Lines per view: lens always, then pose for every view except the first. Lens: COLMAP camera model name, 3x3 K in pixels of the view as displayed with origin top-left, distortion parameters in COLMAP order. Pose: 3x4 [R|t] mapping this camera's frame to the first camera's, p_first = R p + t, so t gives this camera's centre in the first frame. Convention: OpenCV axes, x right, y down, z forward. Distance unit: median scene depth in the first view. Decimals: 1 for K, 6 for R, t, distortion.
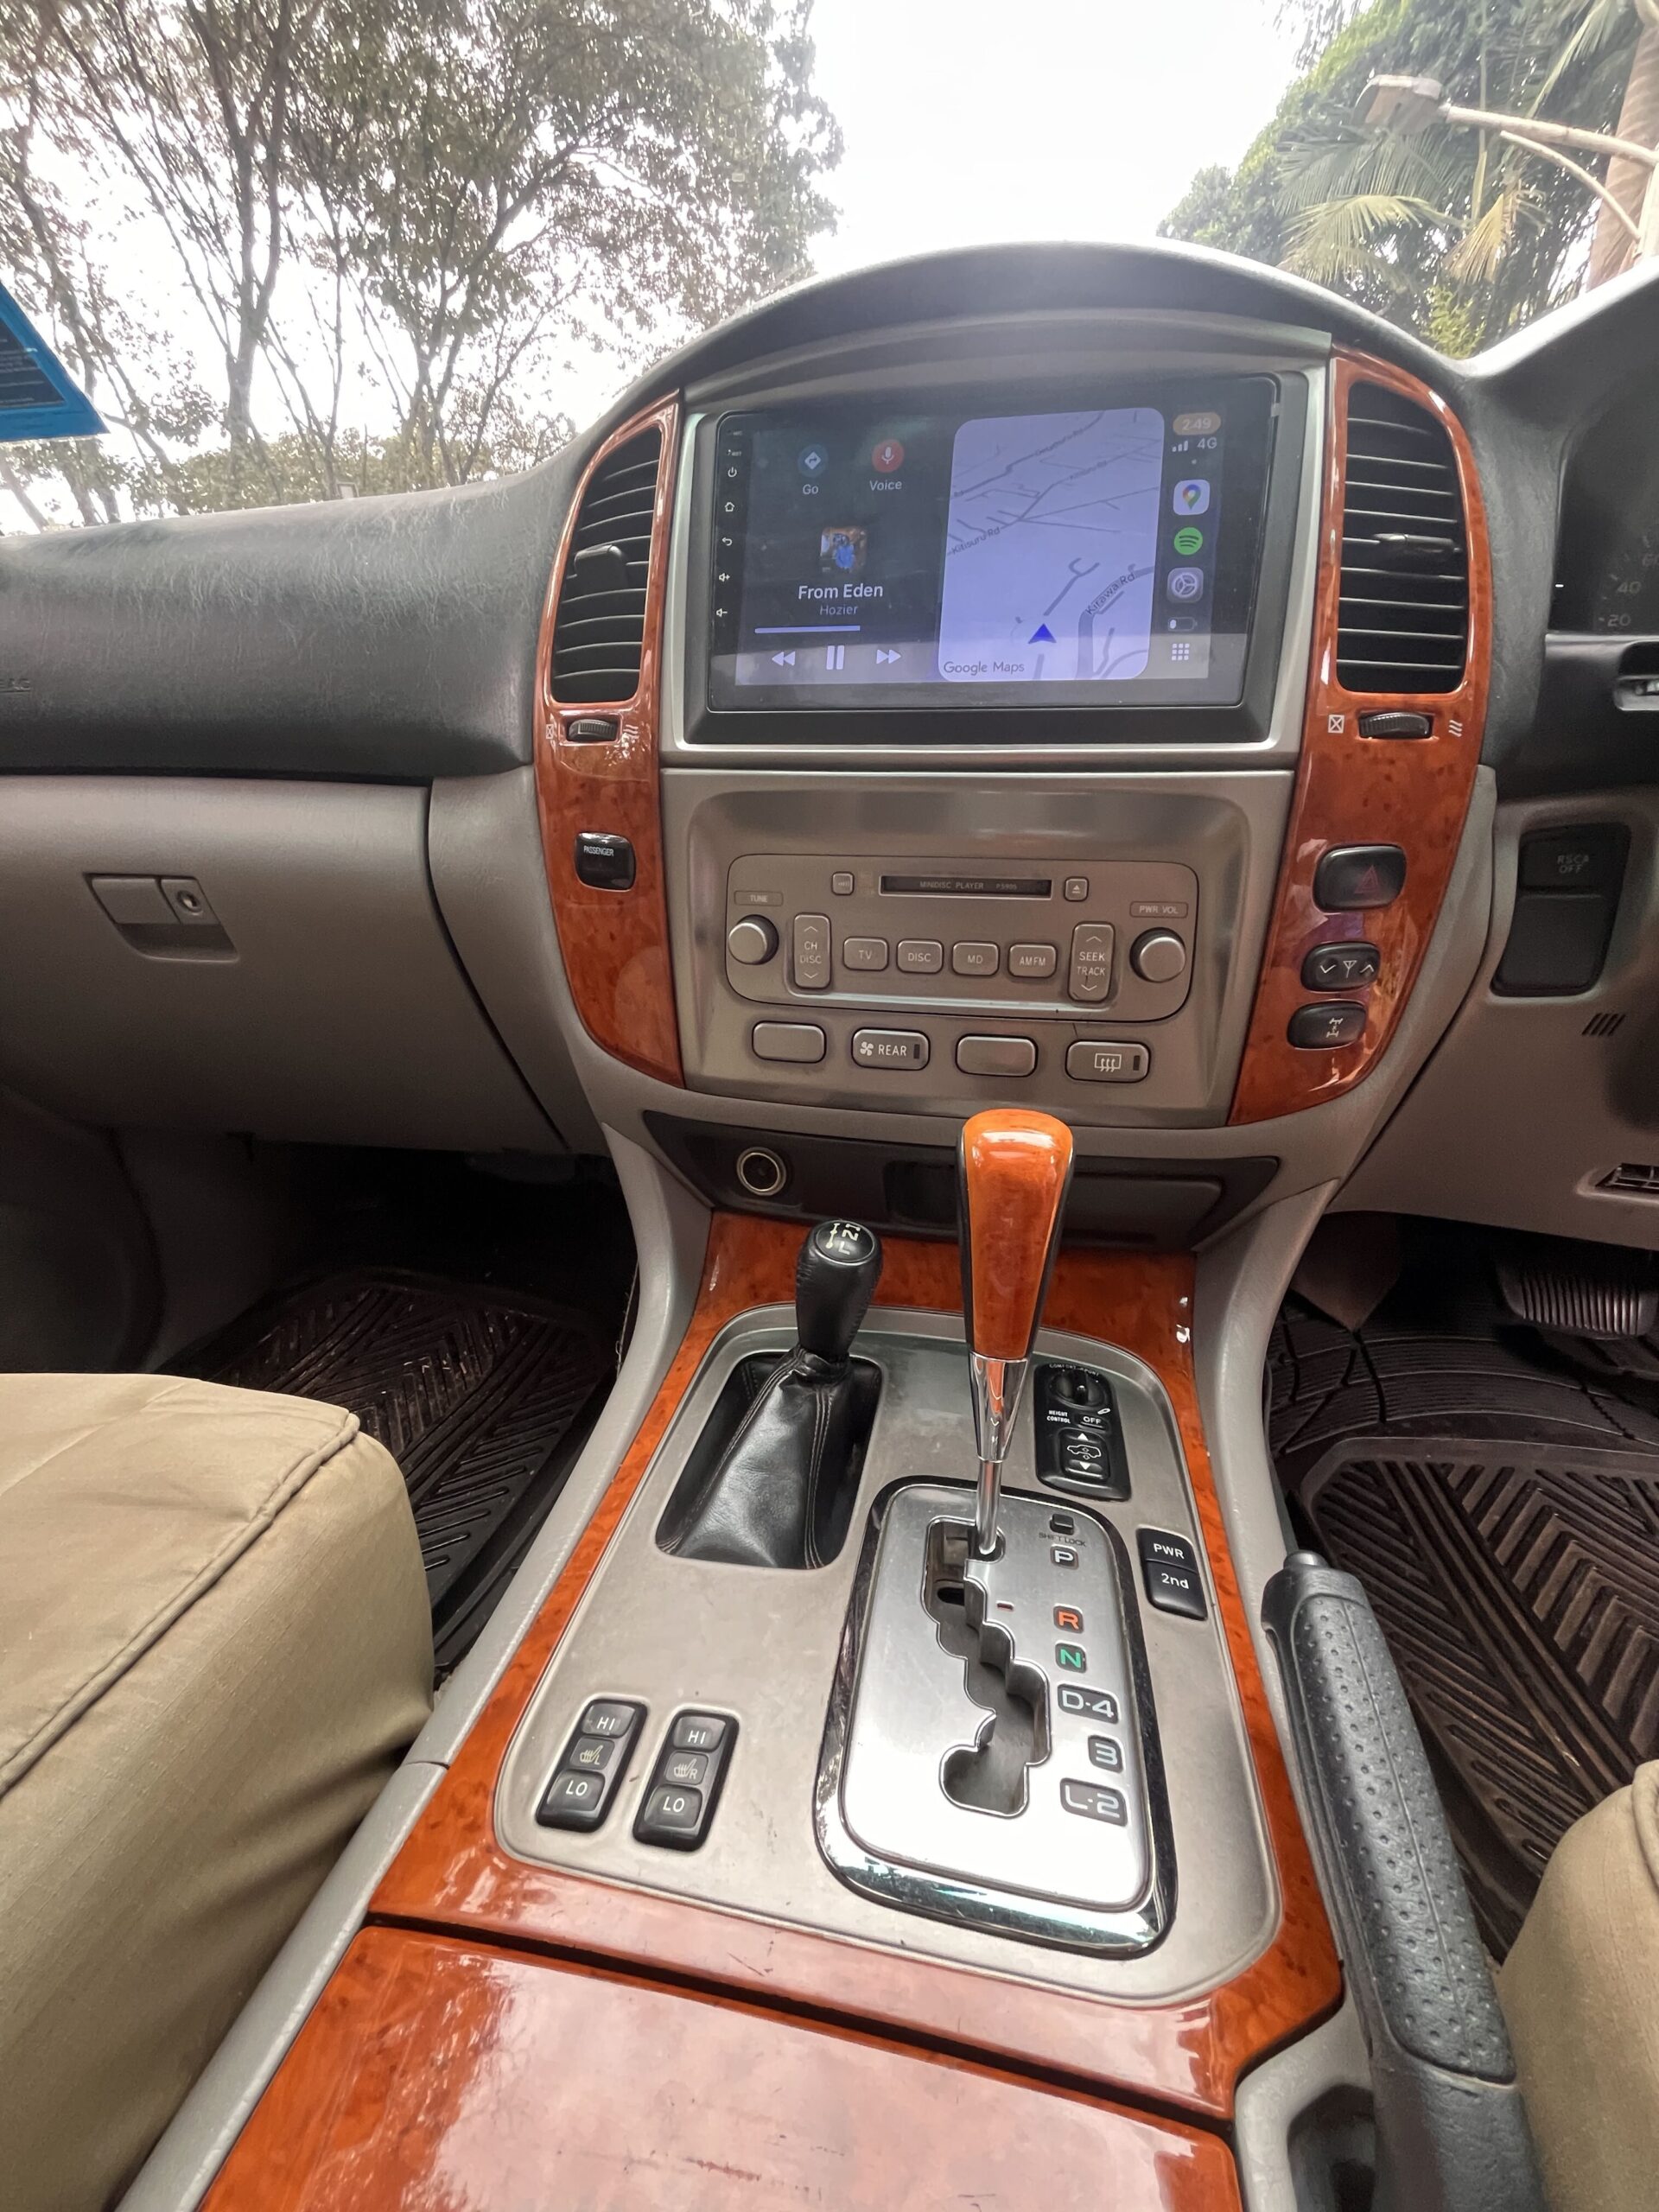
lens RADIAL K [[877.5, 0, 829.5], [0, 877.5, 1106.0], [0, 0, 1]] dist [0.013150, 0.000734]
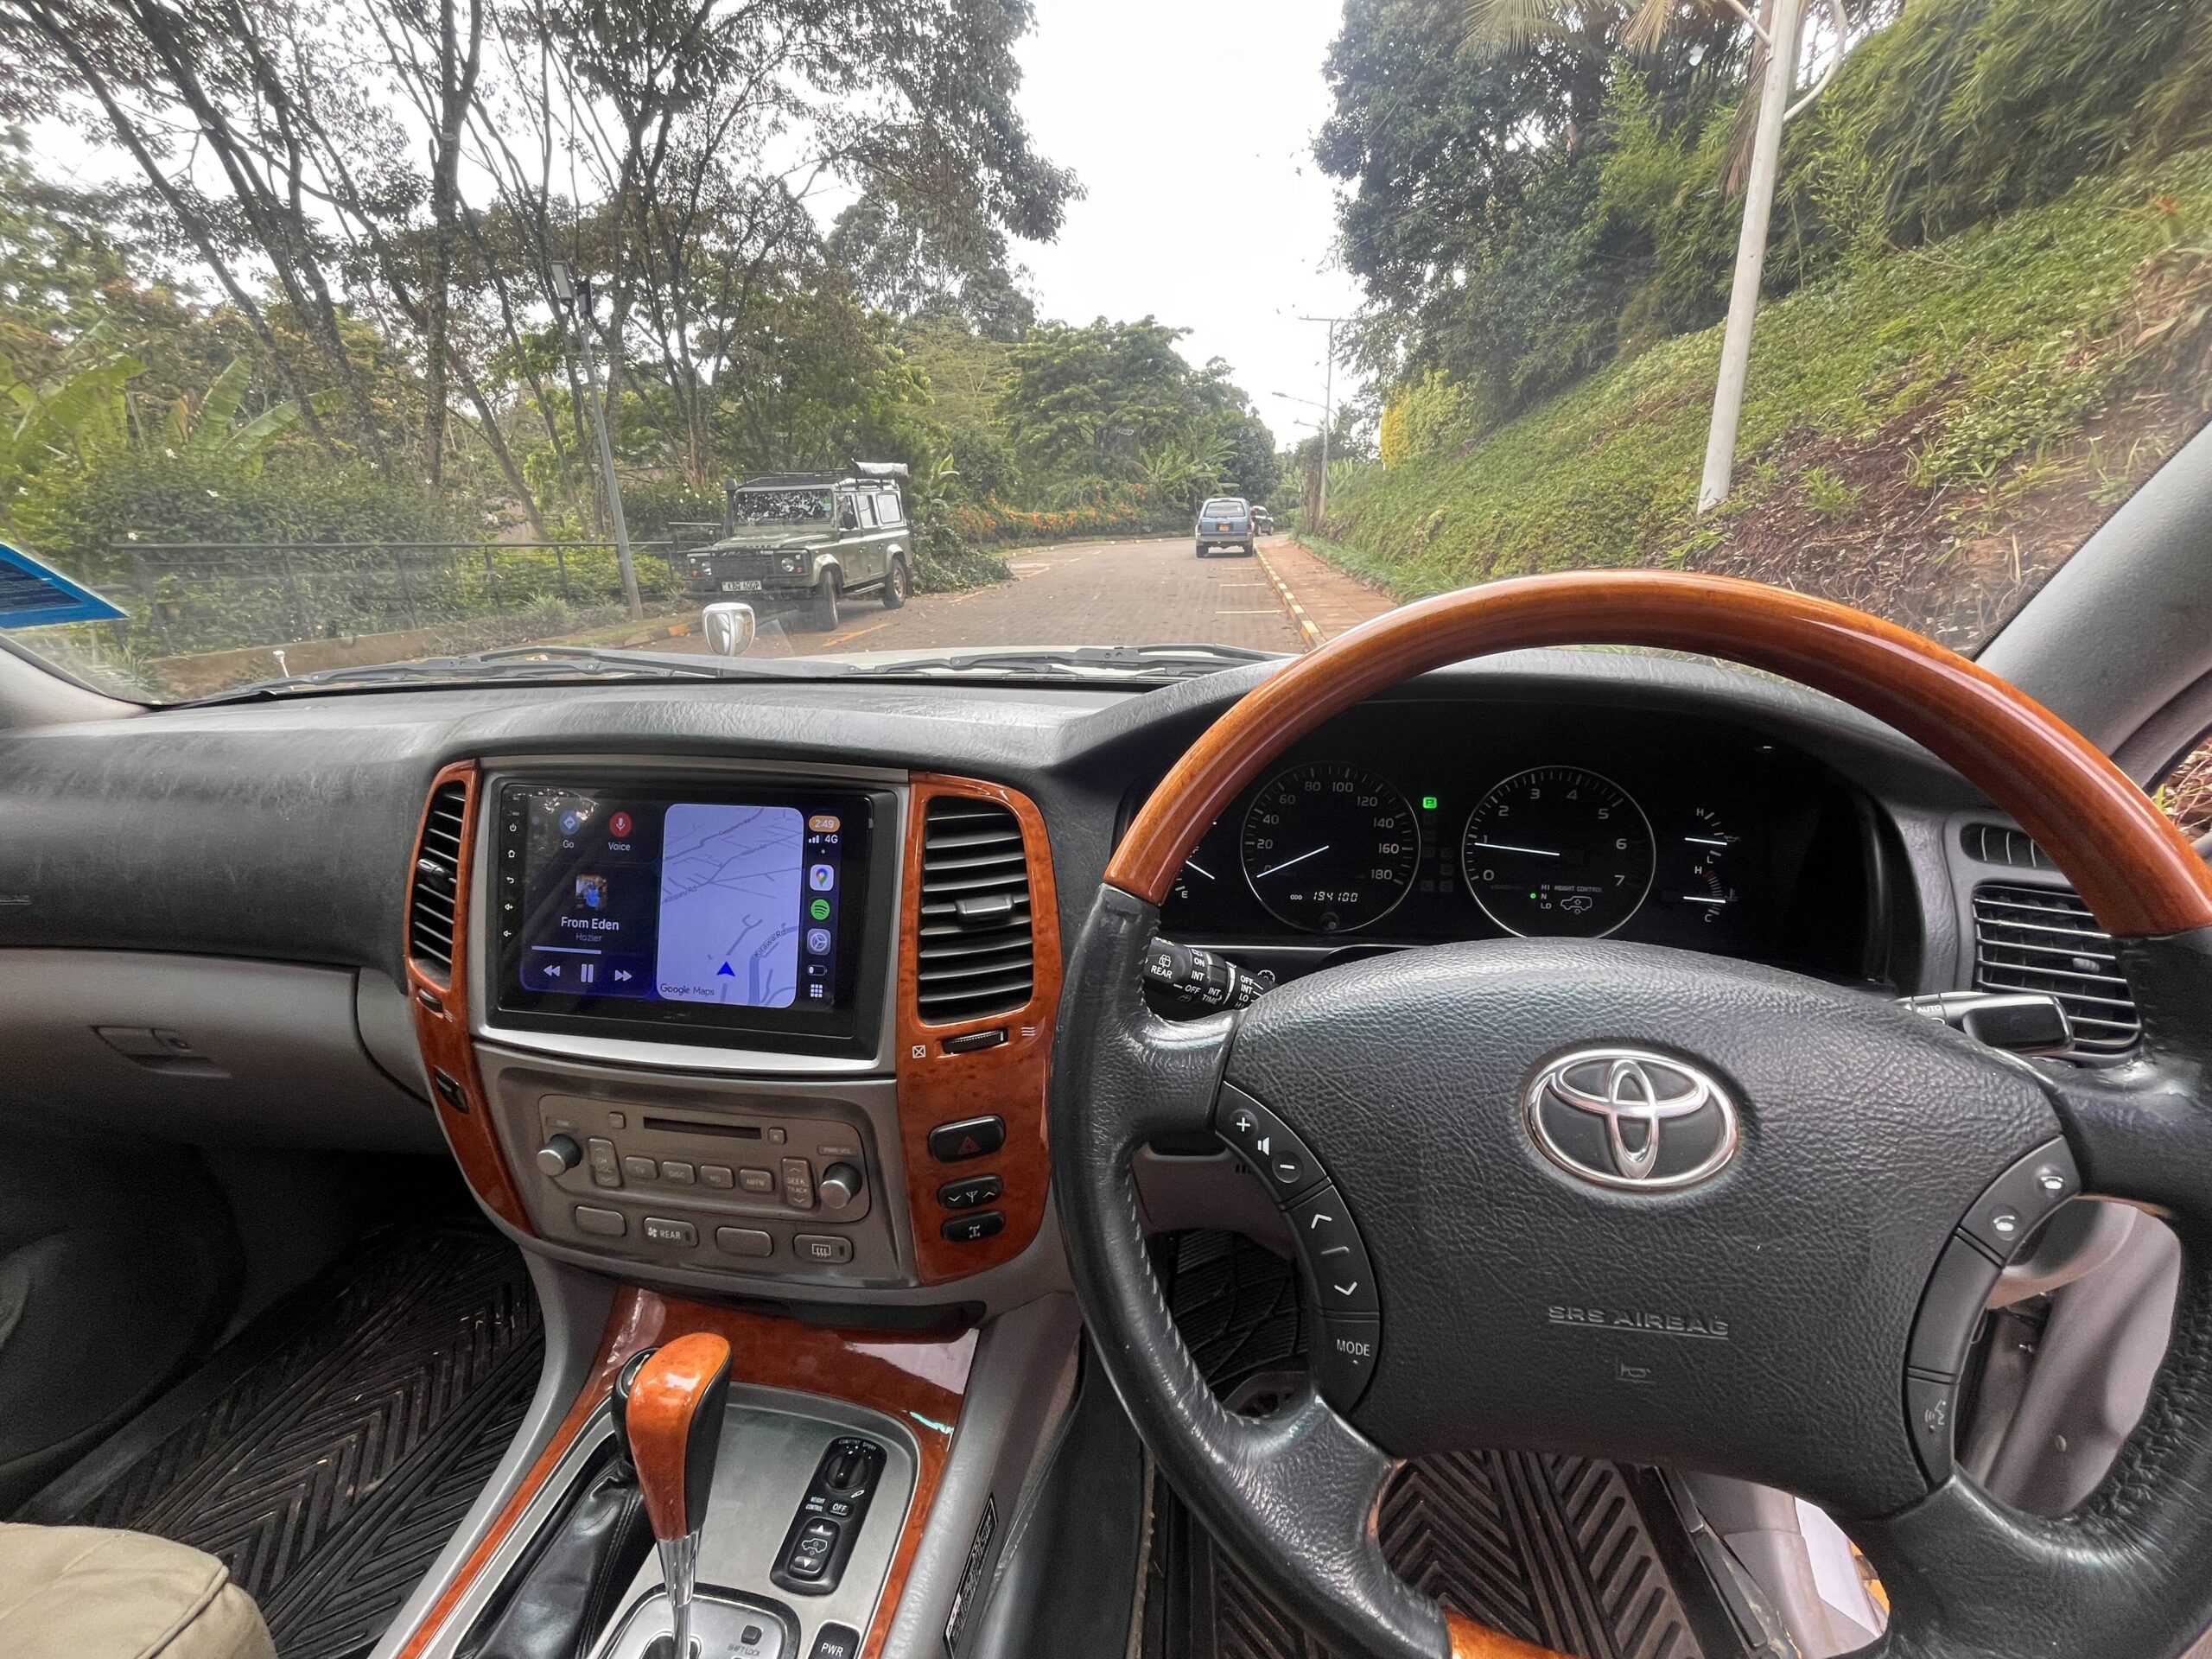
lens RADIAL K [[892.8, 0, 1101.3], [0, 892.8, 822.9], [0, 0, 1]] dist [0.011184, 0.000268]
pose [[0.999553, -0.029703, 0.003473, 0.362793], [0.029699, 0.999558, 0.001244, -0.328933], [-0.003508, -0.001140, 0.999993, -0.167134]]
